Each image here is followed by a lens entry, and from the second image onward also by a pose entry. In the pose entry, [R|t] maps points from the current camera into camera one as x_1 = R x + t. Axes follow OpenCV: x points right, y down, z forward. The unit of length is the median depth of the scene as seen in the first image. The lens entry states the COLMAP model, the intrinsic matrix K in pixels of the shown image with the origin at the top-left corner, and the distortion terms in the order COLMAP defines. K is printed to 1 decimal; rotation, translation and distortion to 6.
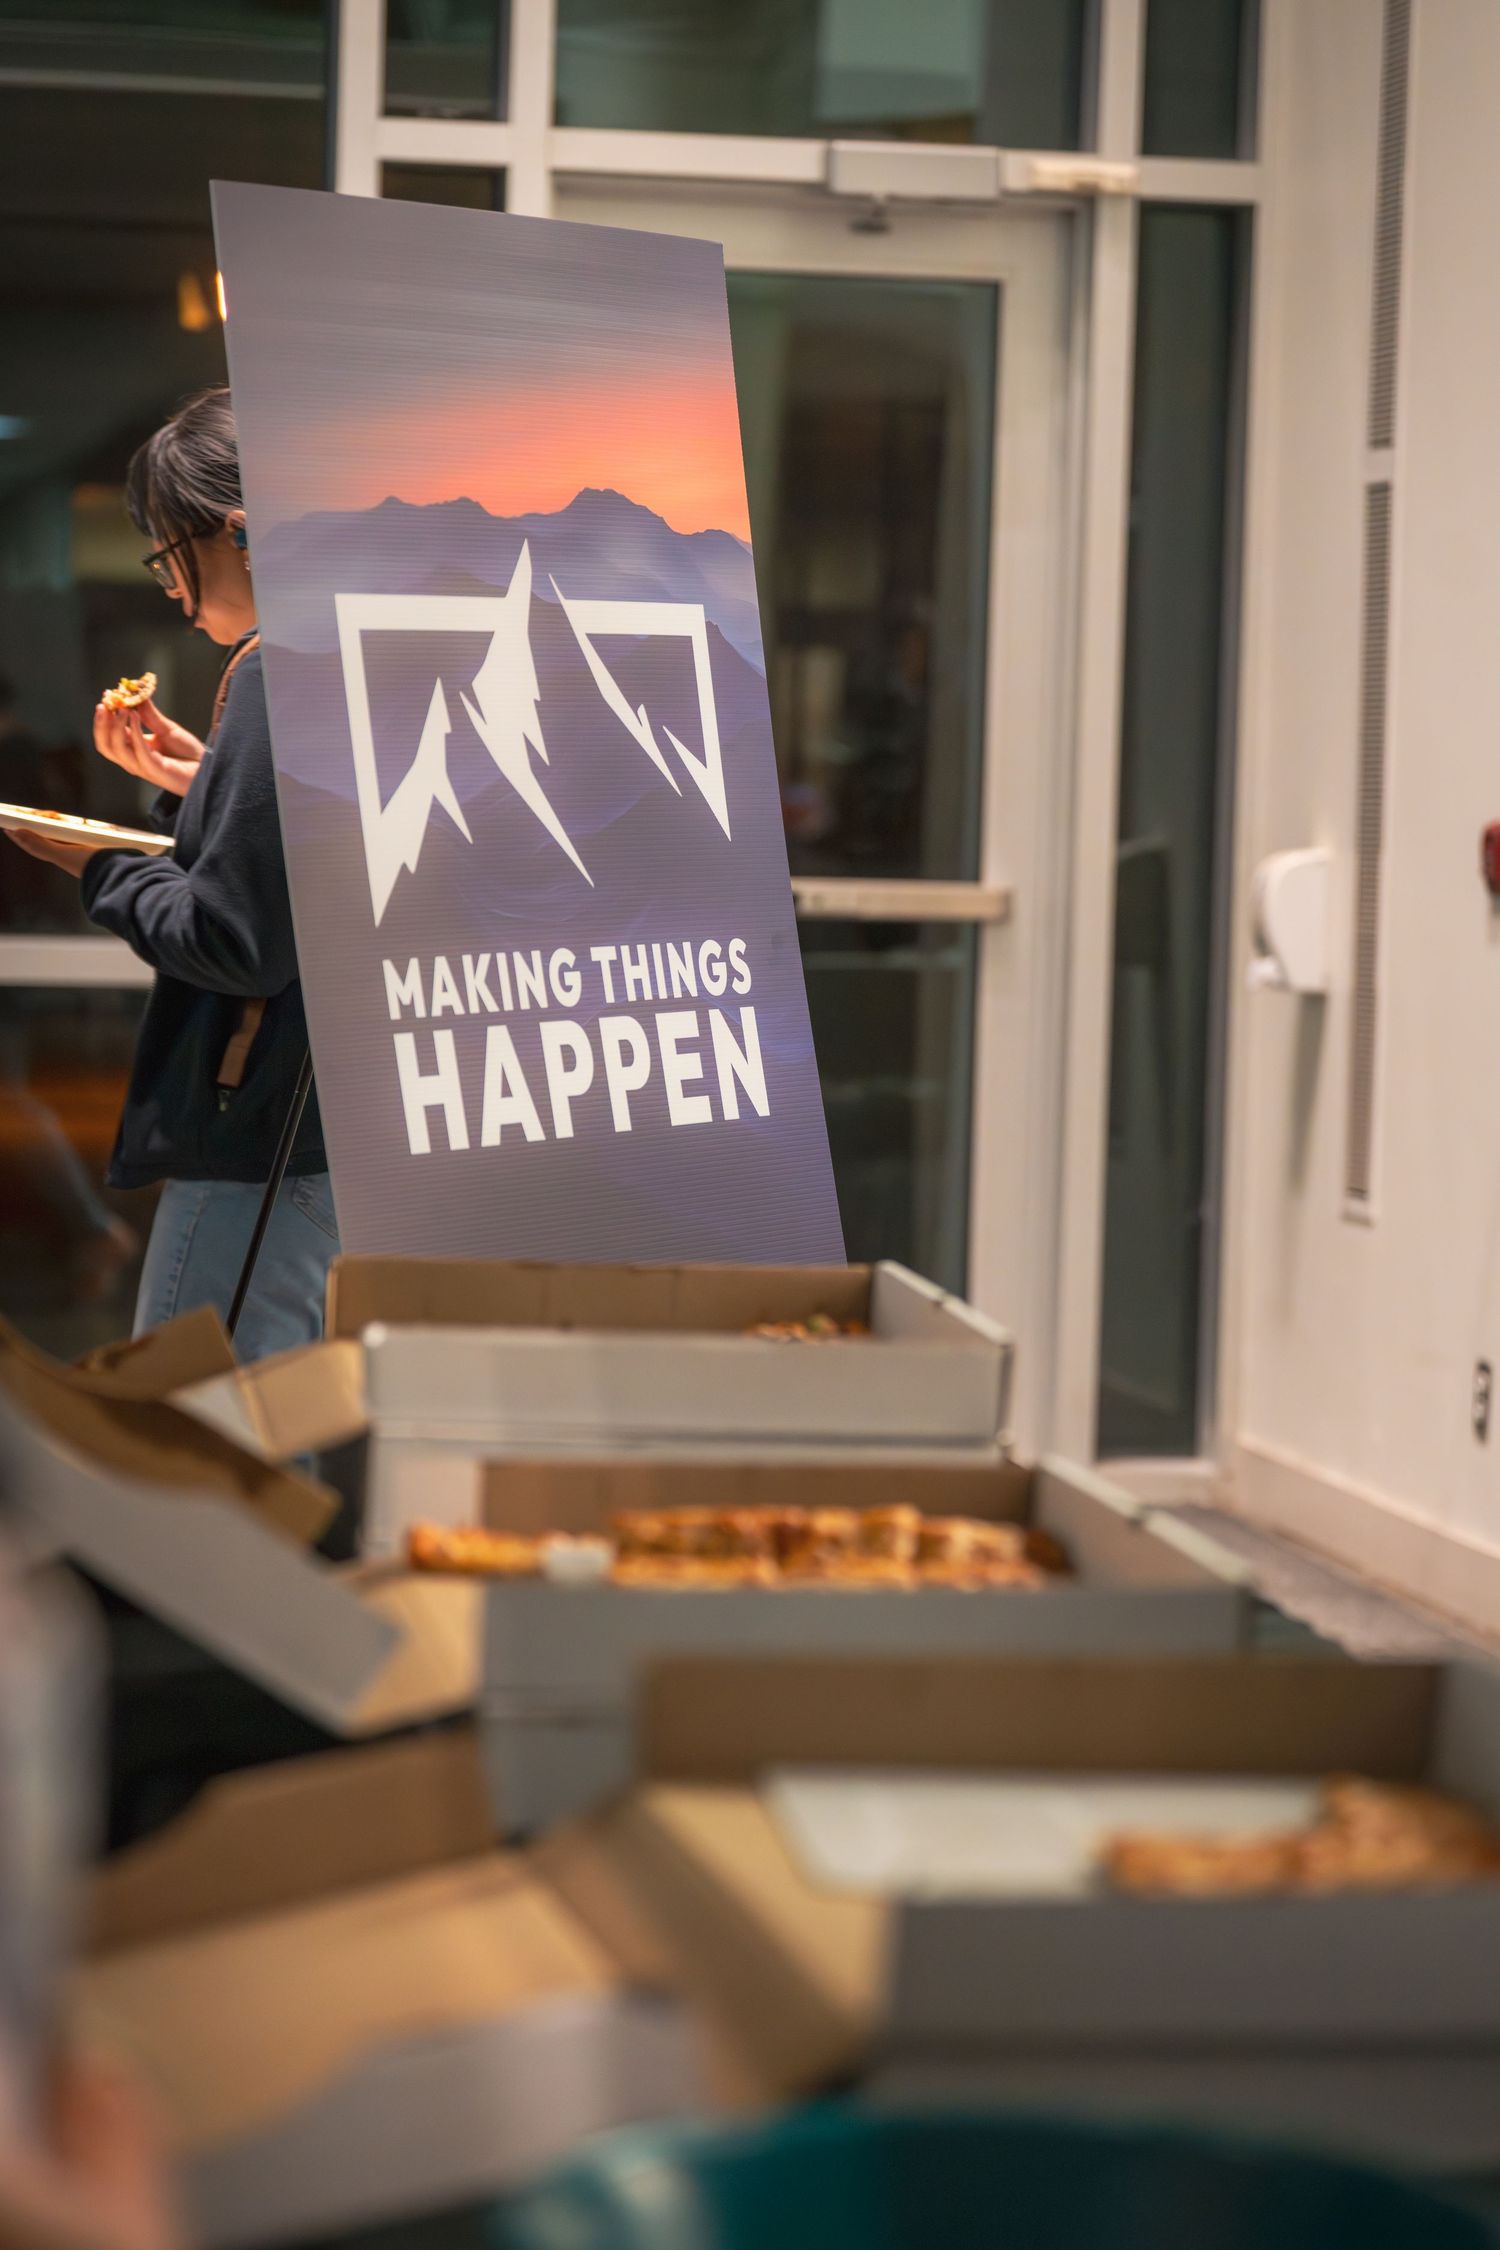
lens RADIAL K [[5686.5, 0, 750.3], [0, 5686.5, 1130.4], [0, 0, 1]] dist [0.035638, -0.195337]
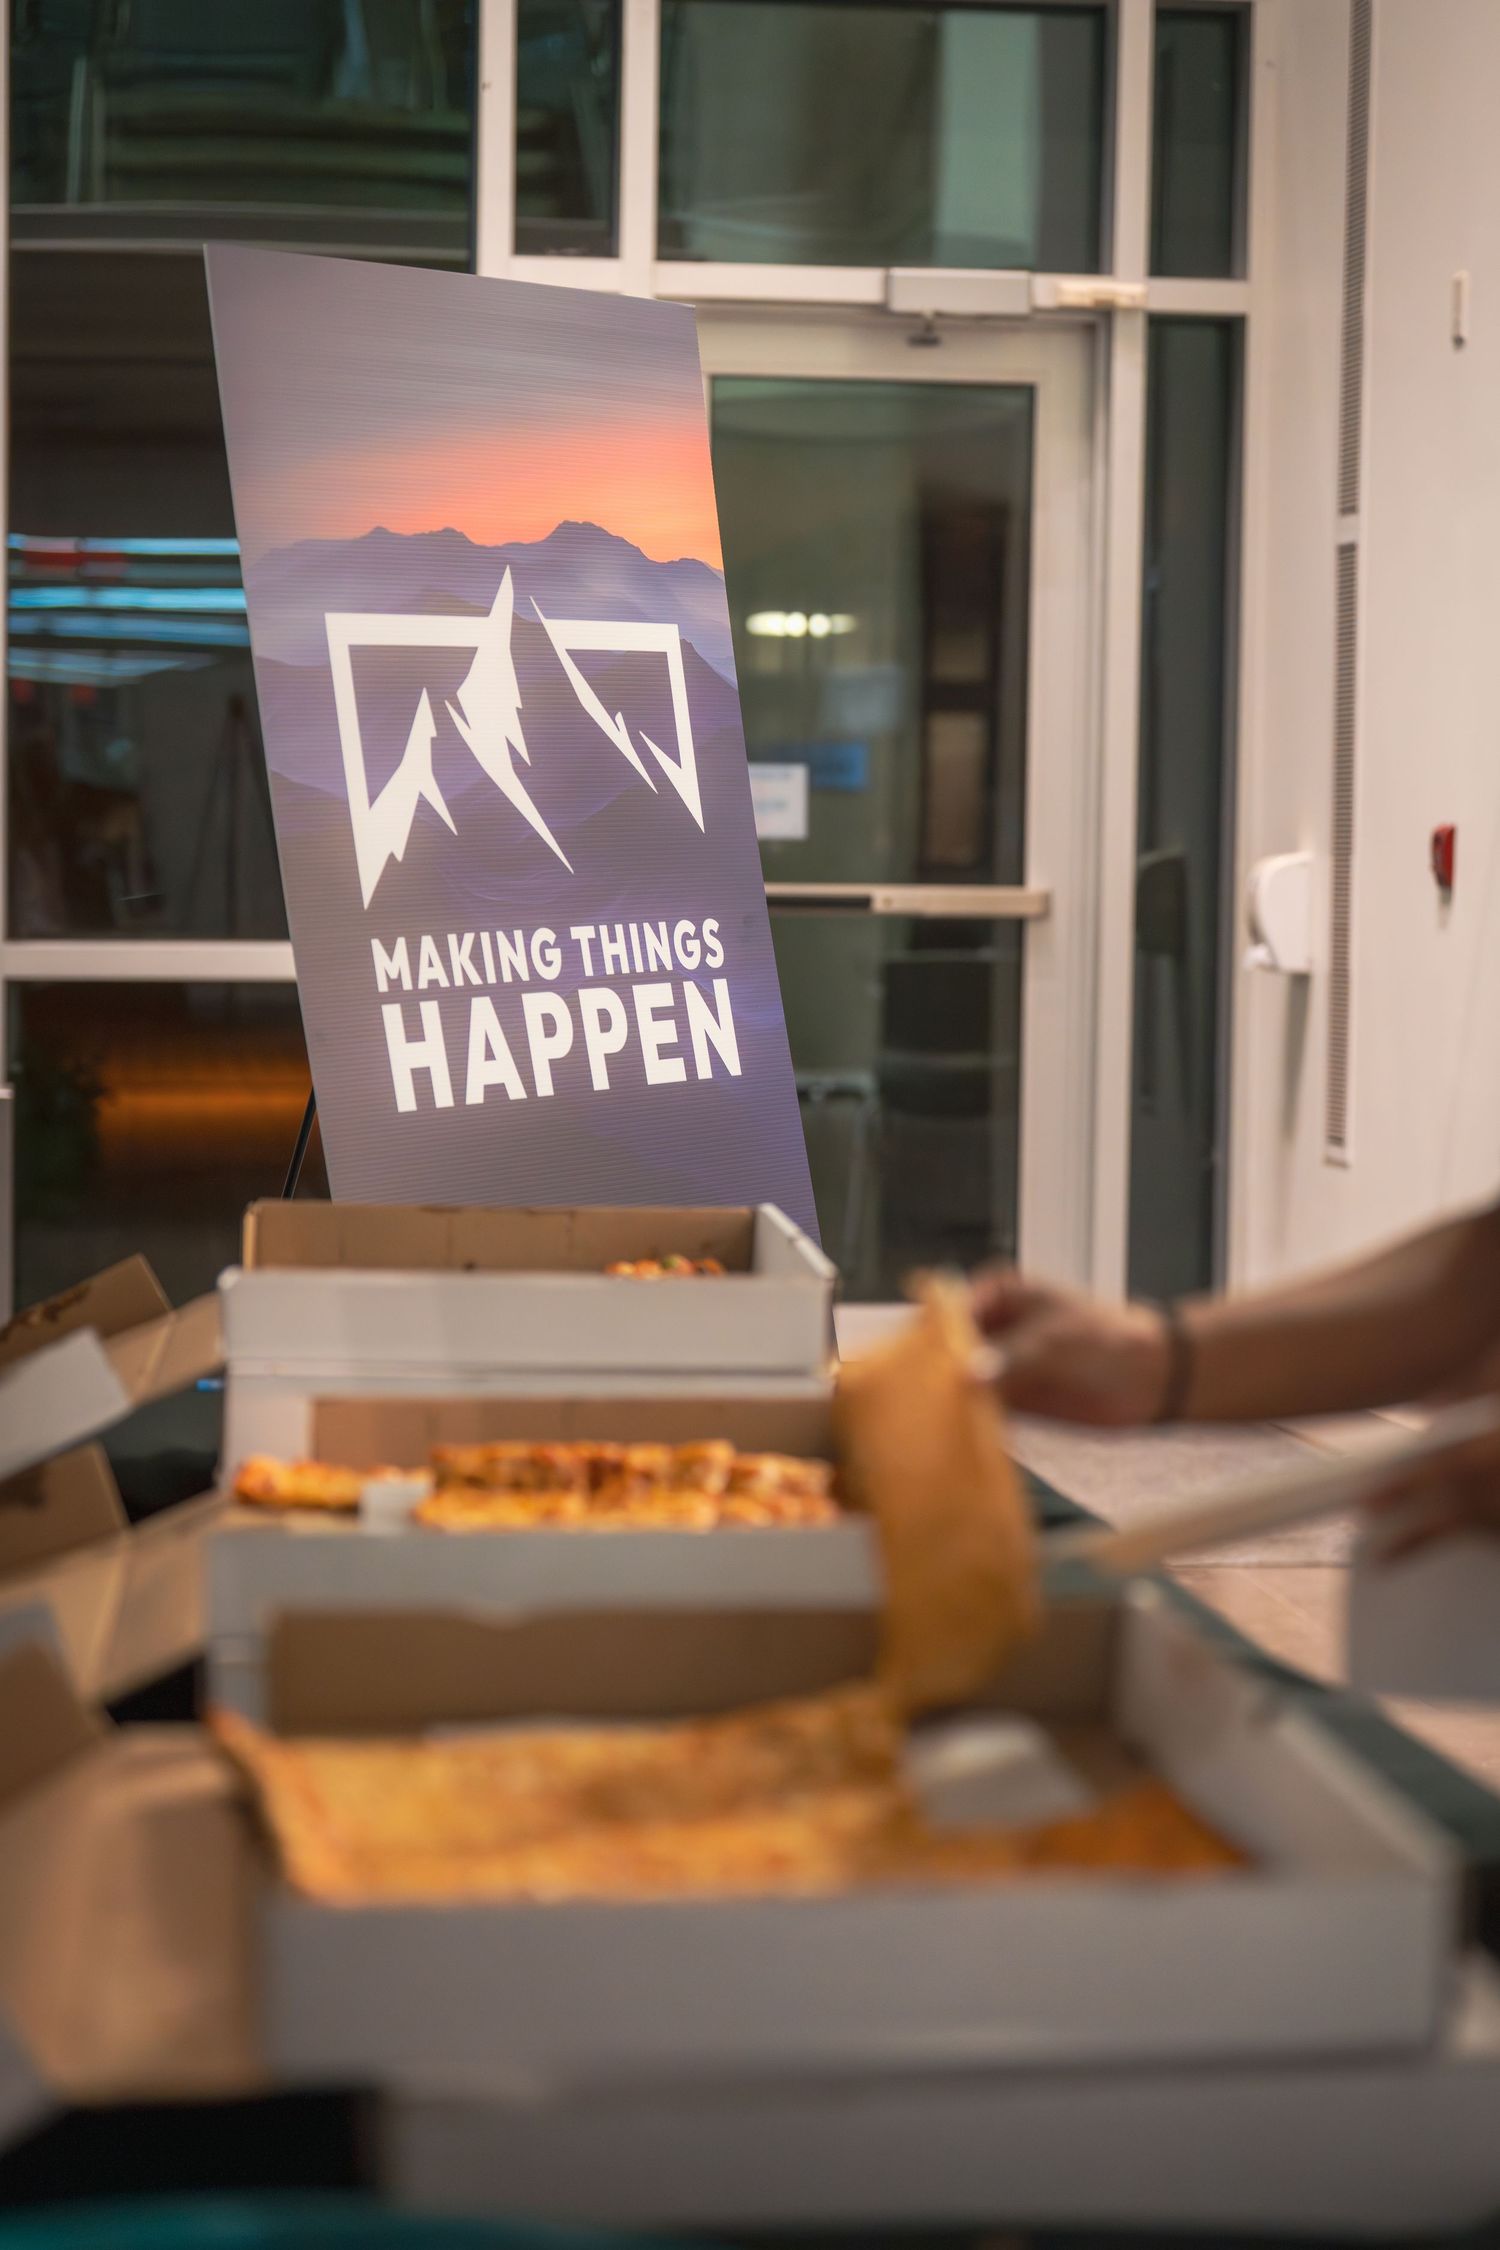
lens RADIAL K [[4449.3, 0, 757.6], [0, 4449.3, 1132.7], [0, 0, 1]] dist [-0.006286, -0.115644]
pose [[0.999080, -0.011818, -0.041220, 0.044701], [0.012098, 0.999905, 0.006553, 0.003214], [0.041139, -0.007046, 0.999129, 0.120312]]
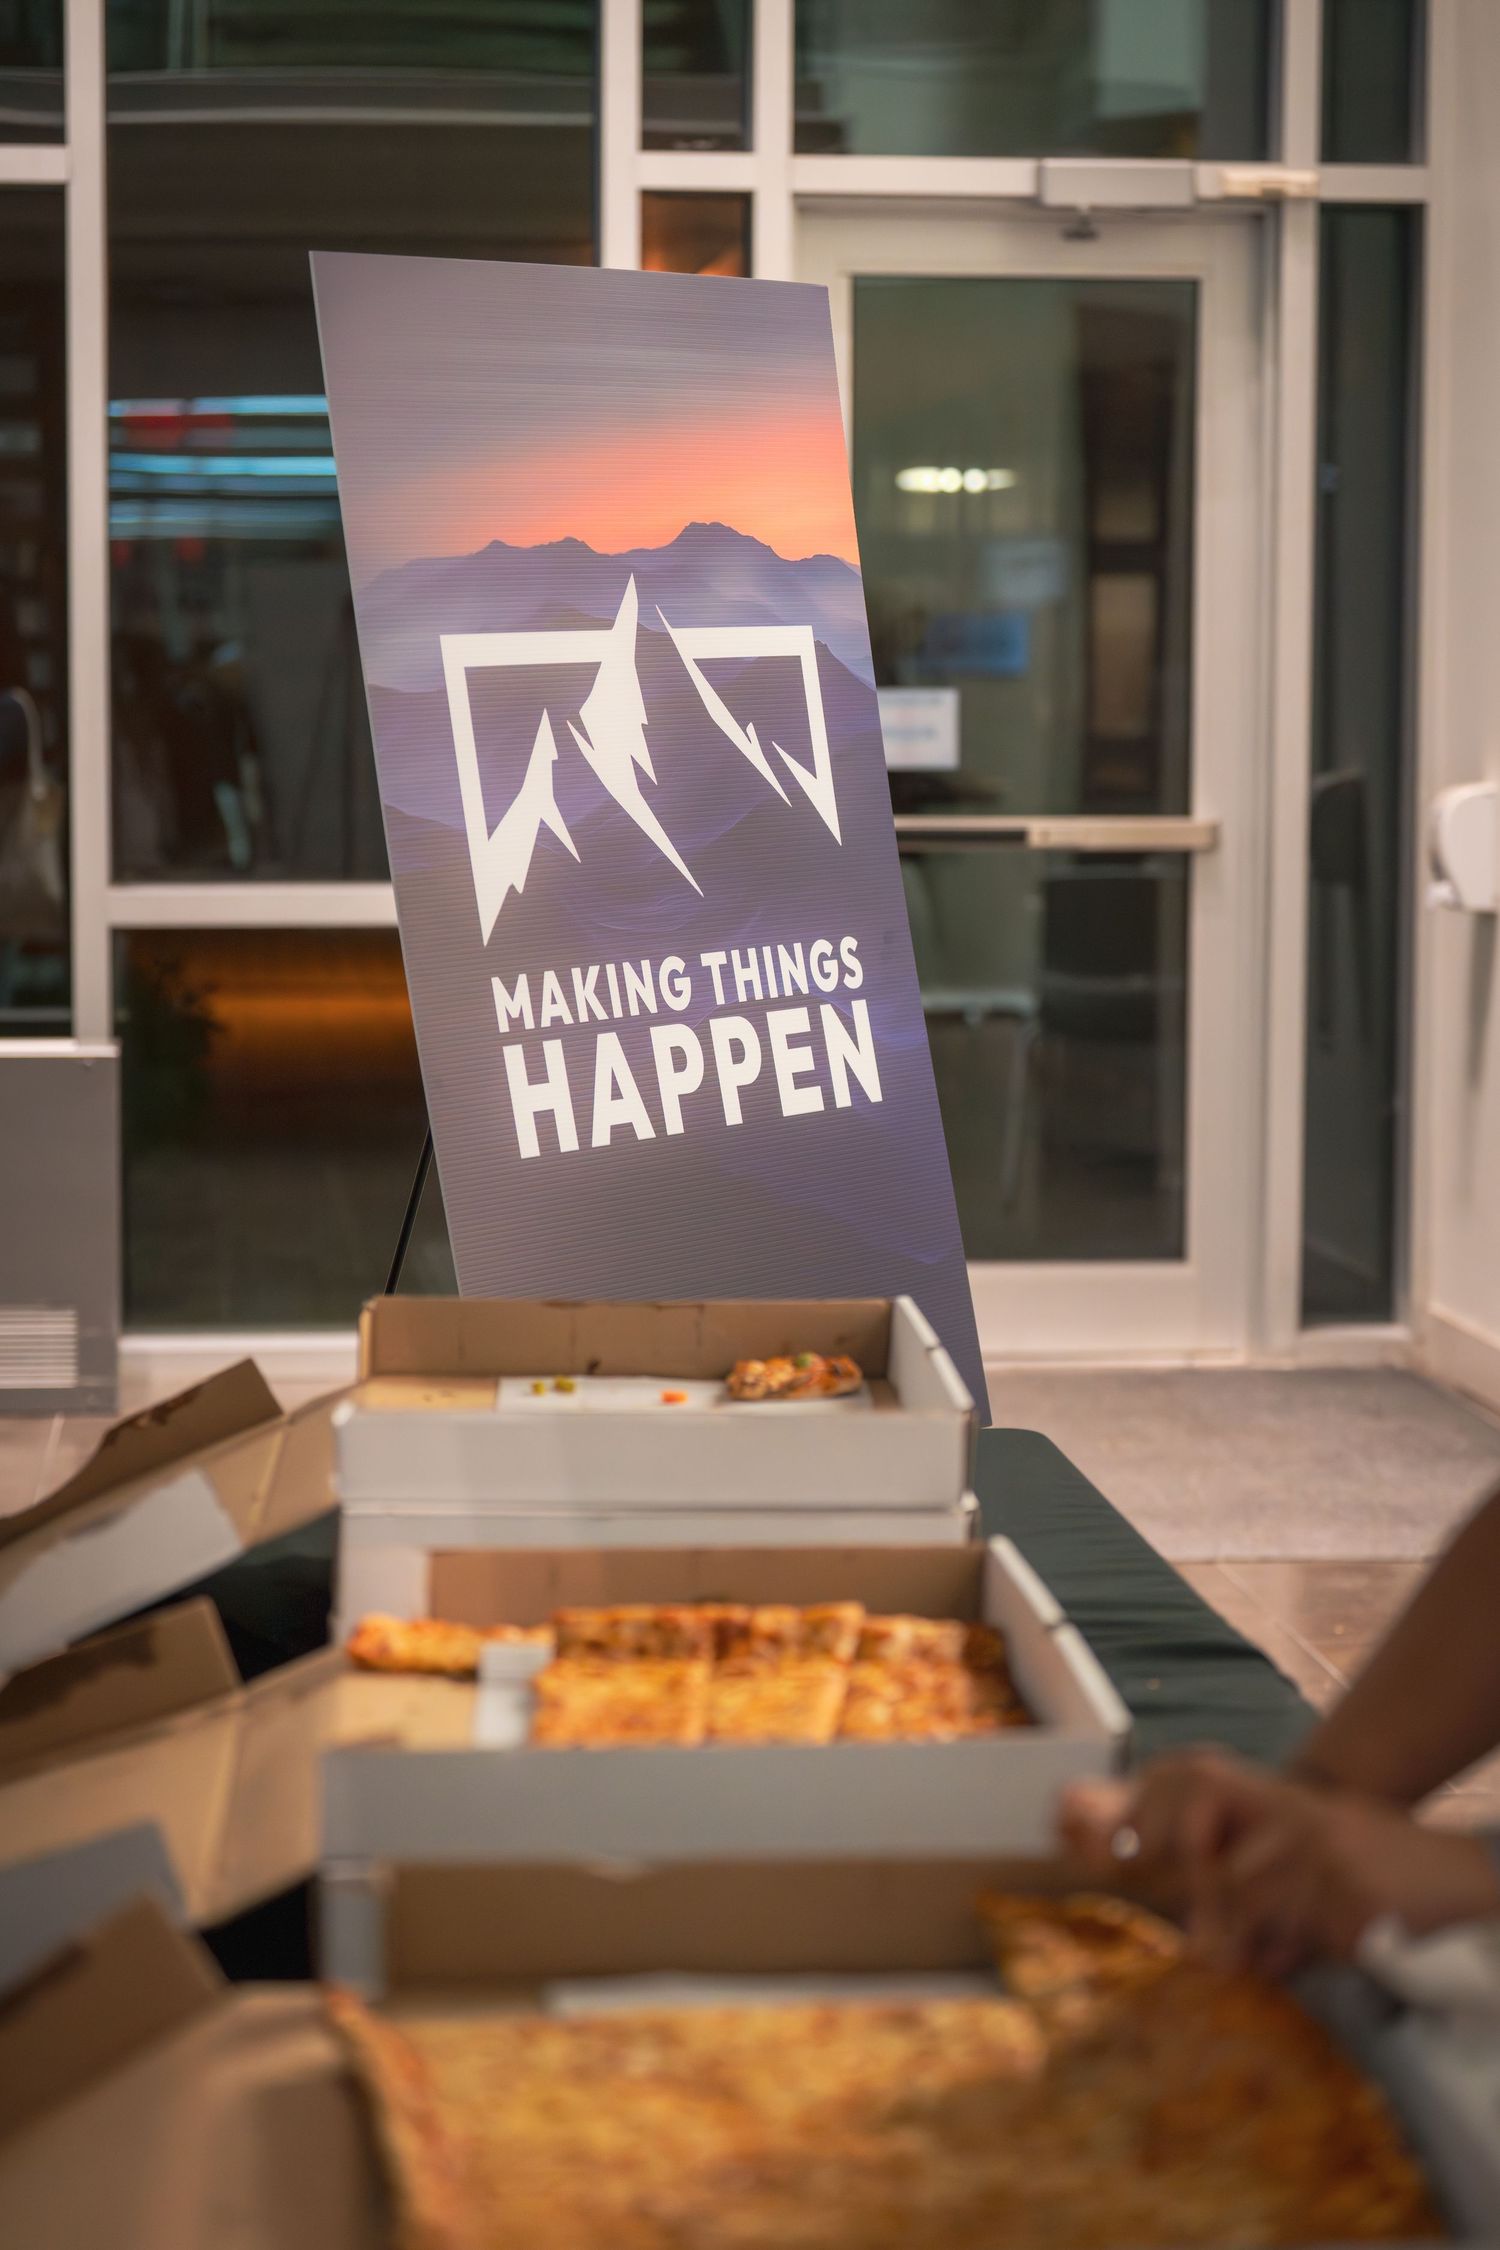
lens RADIAL K [[4767.9, 0, 747.6], [0, 4767.9, 1098.1], [0, 0, 1]] dist [0.020504, -0.424110]
pose [[0.996905, -0.017386, -0.076665, 0.048999], [0.019434, 0.999472, 0.026055, -0.028140], [0.076171, -0.027464, 0.996716, 0.104617]]
